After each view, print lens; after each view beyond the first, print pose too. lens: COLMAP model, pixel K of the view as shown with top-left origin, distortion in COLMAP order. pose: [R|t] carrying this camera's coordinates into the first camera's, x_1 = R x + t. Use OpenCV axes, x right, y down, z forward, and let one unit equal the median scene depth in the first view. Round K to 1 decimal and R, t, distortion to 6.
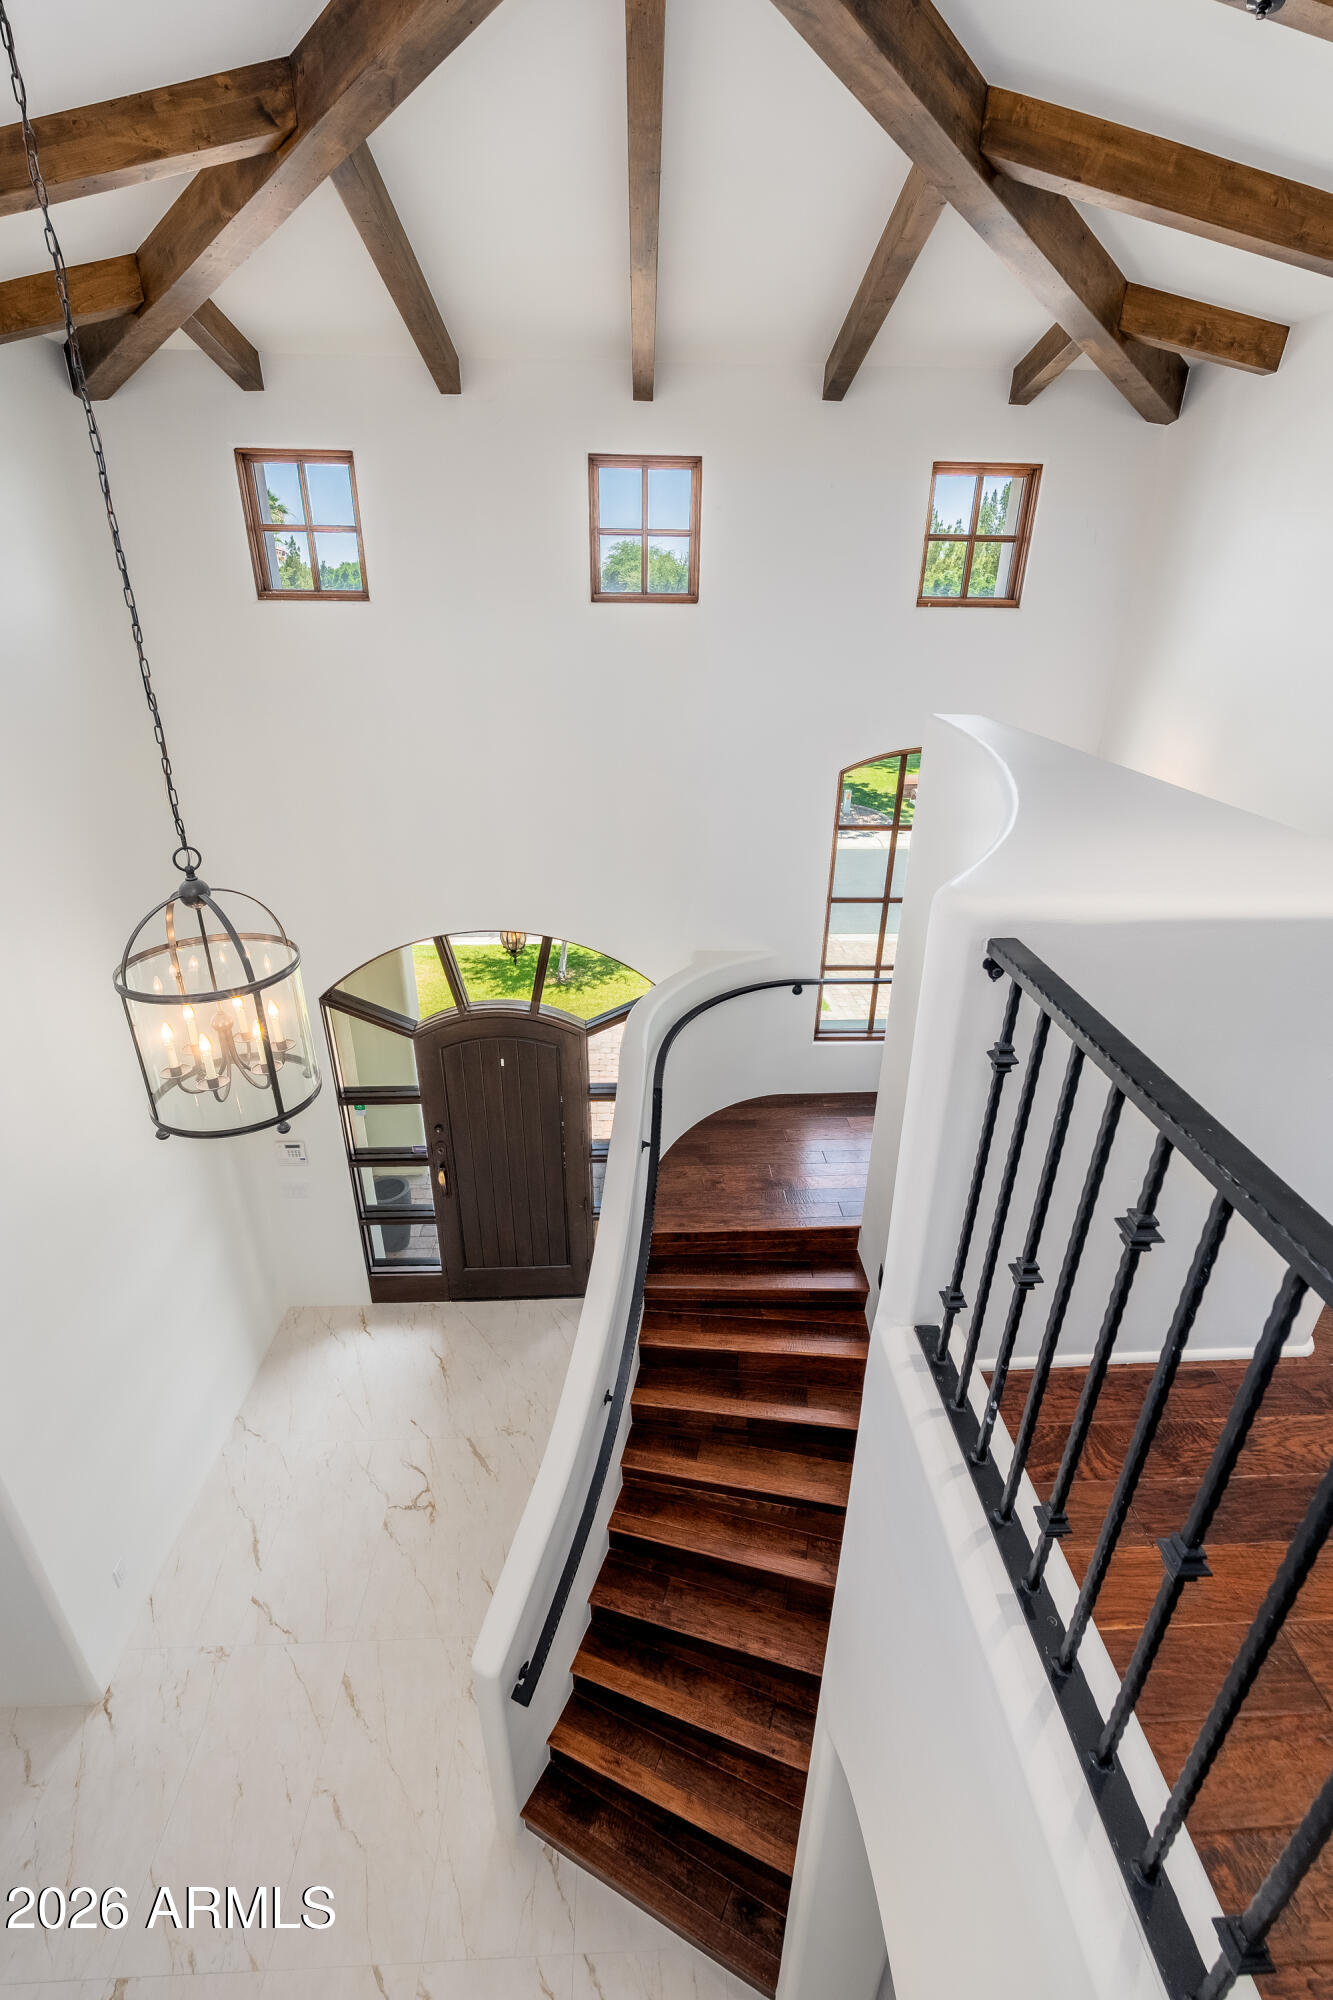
lens RADIAL K [[897.1, 0, 663.2], [0, 897.1, 1005.5], [0, 0, 1]] dist [-0.013961, -0.000299]
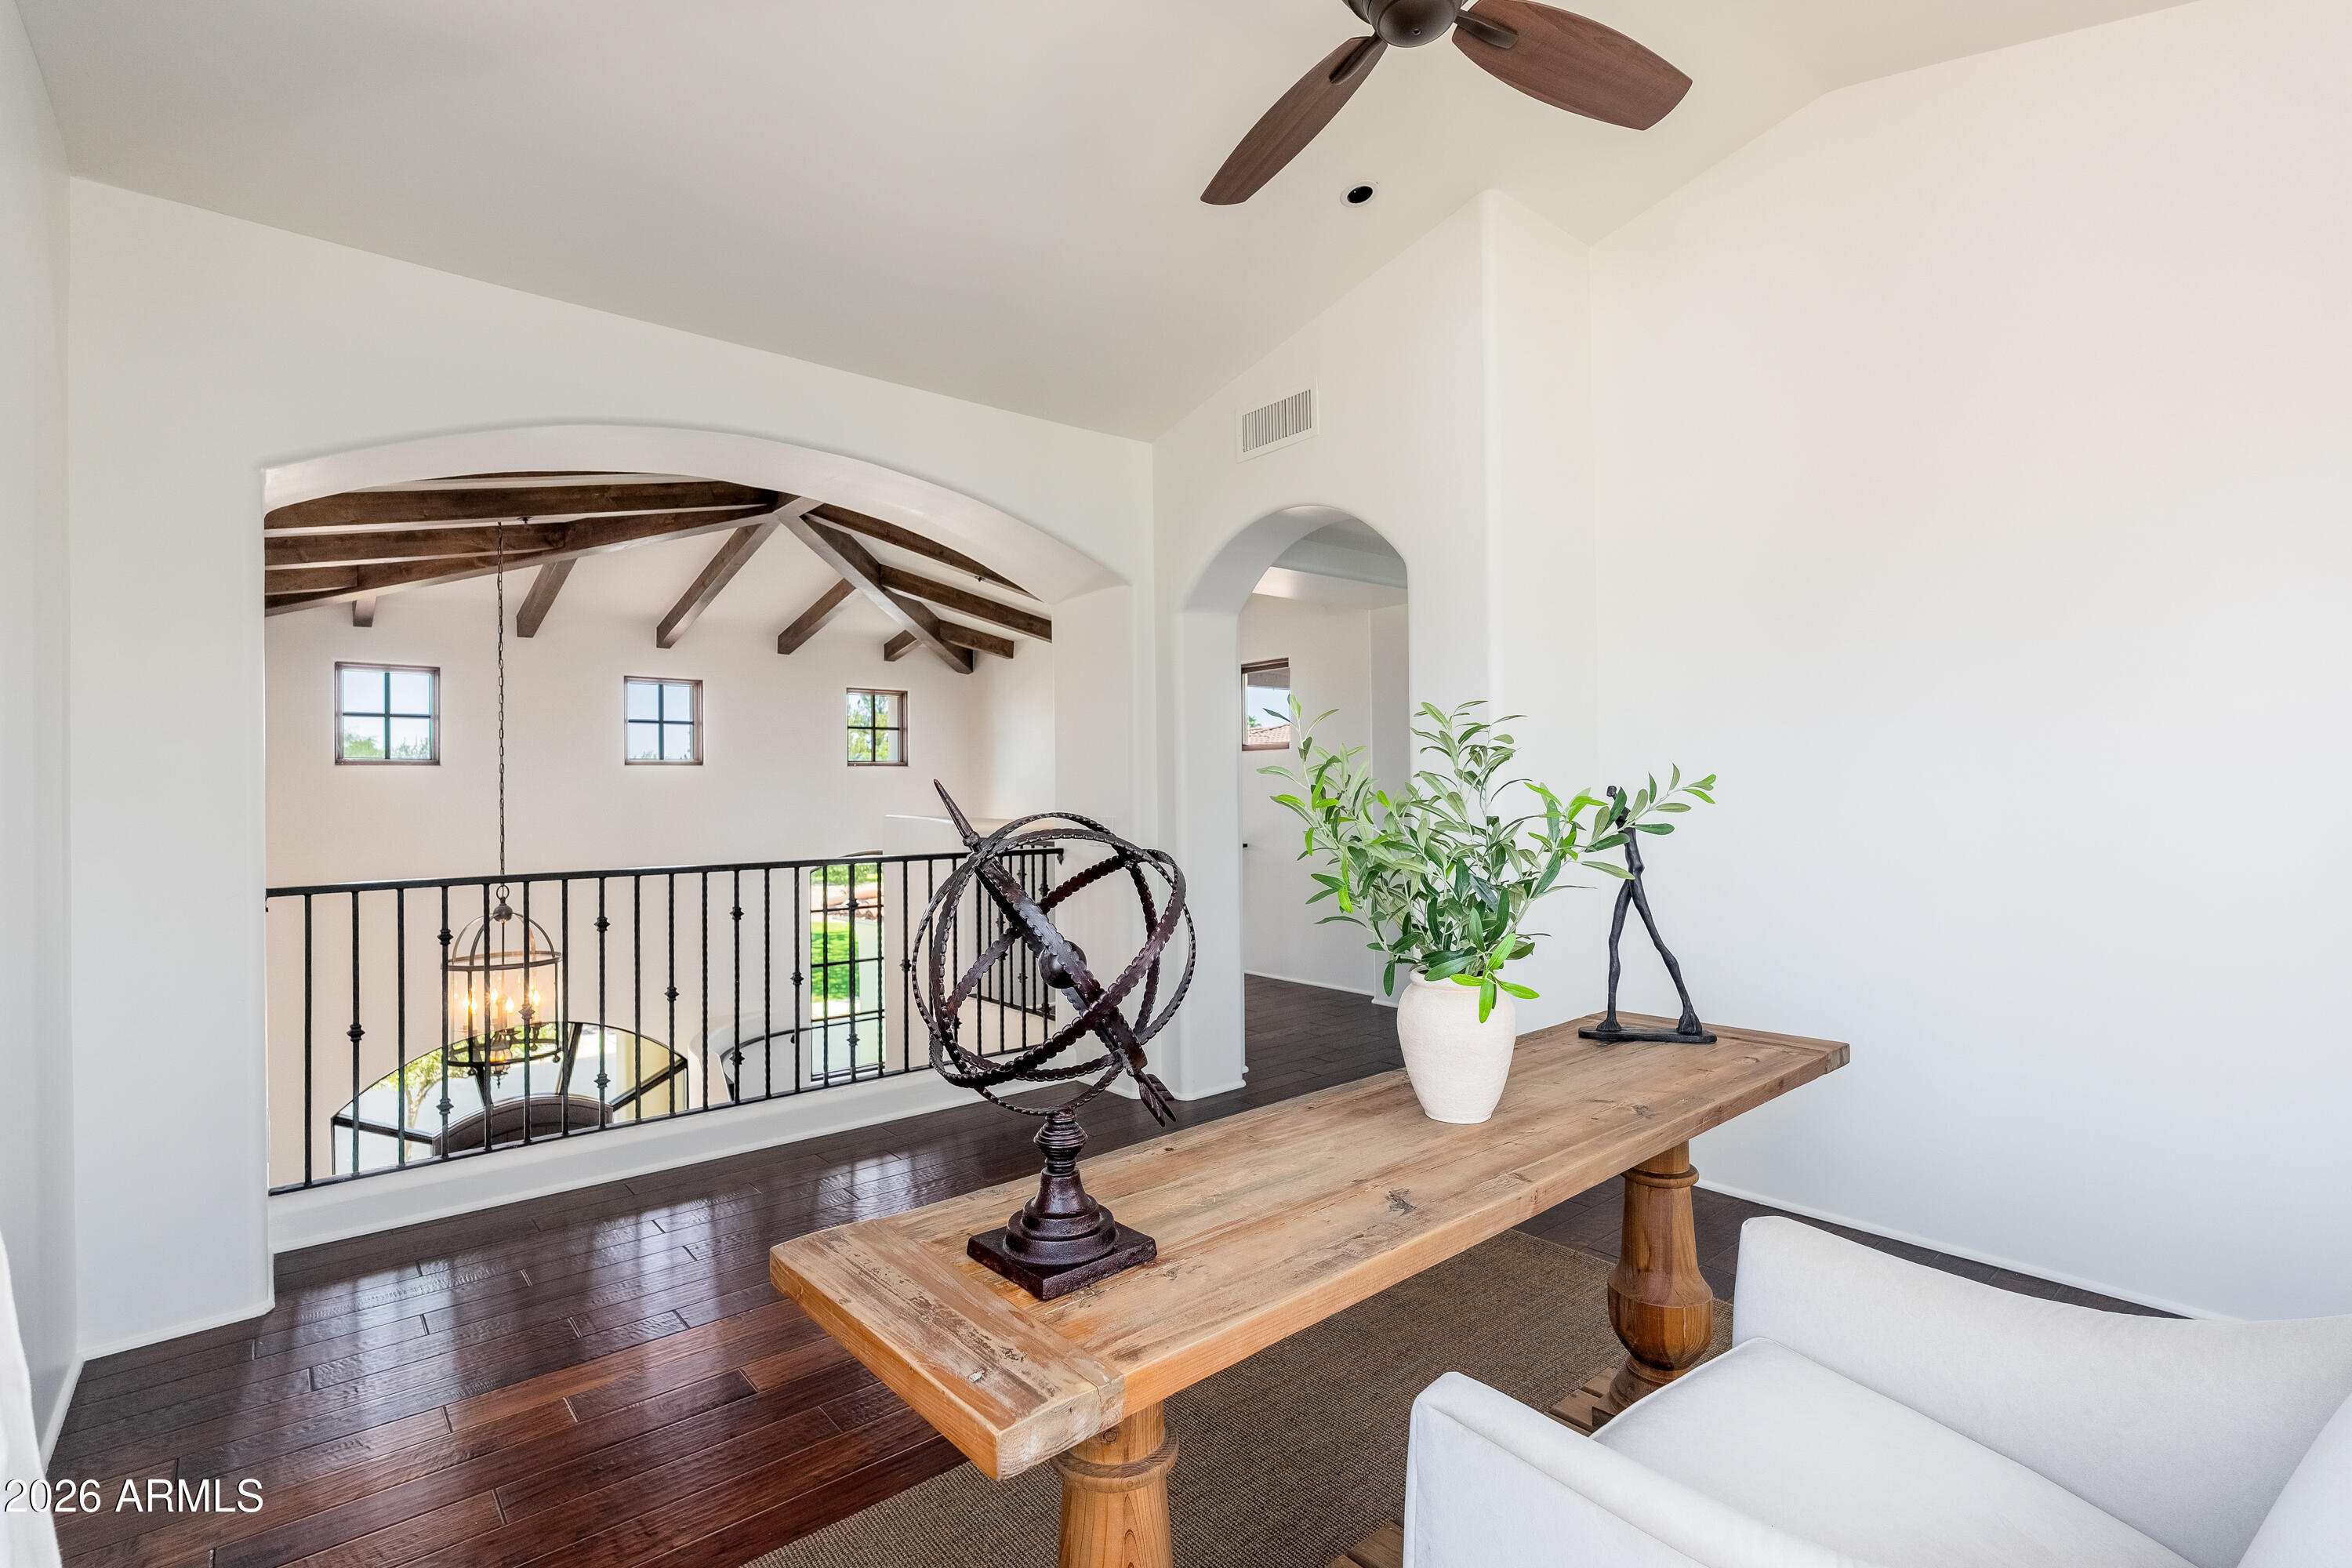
lens RADIAL K [[1142.6, 0, 1175.1], [0, 1142.6, 780.6], [0, 0, 1]] dist [0.000405, 0.000023]
pose [[0.800391, -0.016183, 0.599260, -0.566612], [0.267054, 0.904592, -0.332257, 0.497169], [-0.536710, 0.425970, 0.728349, -0.956428]]
